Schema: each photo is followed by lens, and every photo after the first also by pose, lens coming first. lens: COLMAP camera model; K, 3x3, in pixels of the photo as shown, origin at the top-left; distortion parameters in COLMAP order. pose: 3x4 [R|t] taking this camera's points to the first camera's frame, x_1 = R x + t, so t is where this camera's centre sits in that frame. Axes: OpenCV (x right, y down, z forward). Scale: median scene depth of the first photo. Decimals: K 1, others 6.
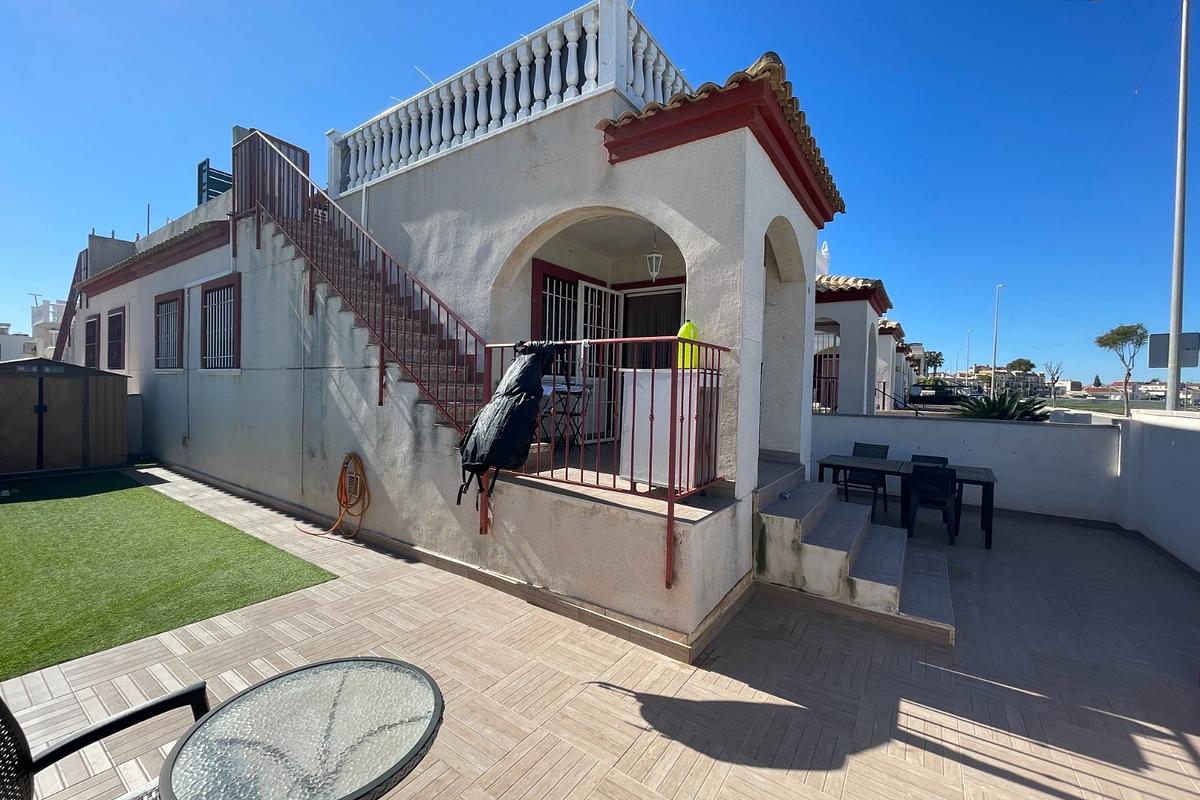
lens RADIAL K [[484.4, 0, 594.0], [0, 484.4, 398.2], [0, 0, 1]] dist [0.001776, 0.000536]
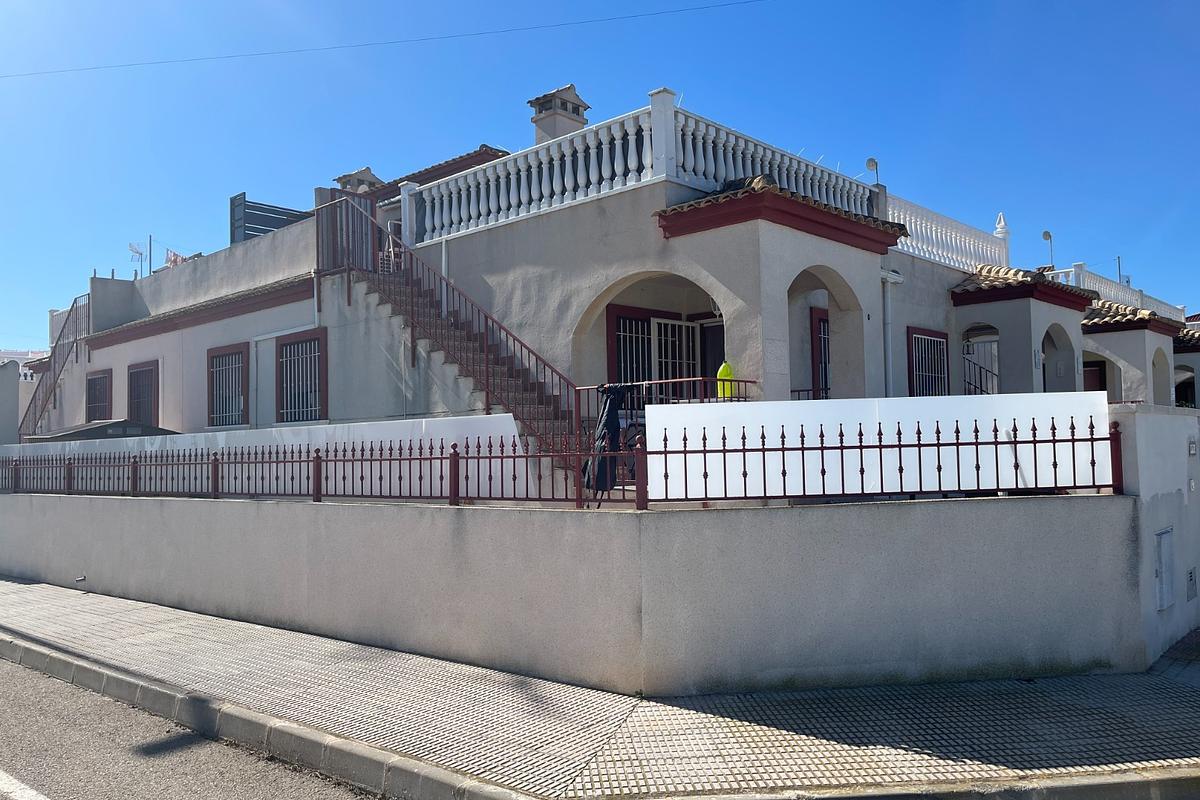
lens RADIAL K [[970.4, 0, 600.0], [0, 970.4, 400.0], [0, 0, 1]] dist [-0.000180, -0.000035]
pose [[0.989656, -0.051470, -0.133909, 0.140090], [0.042028, 0.996489, -0.072409, 0.084239], [0.137166, 0.066033, 0.988345, -1.143328]]
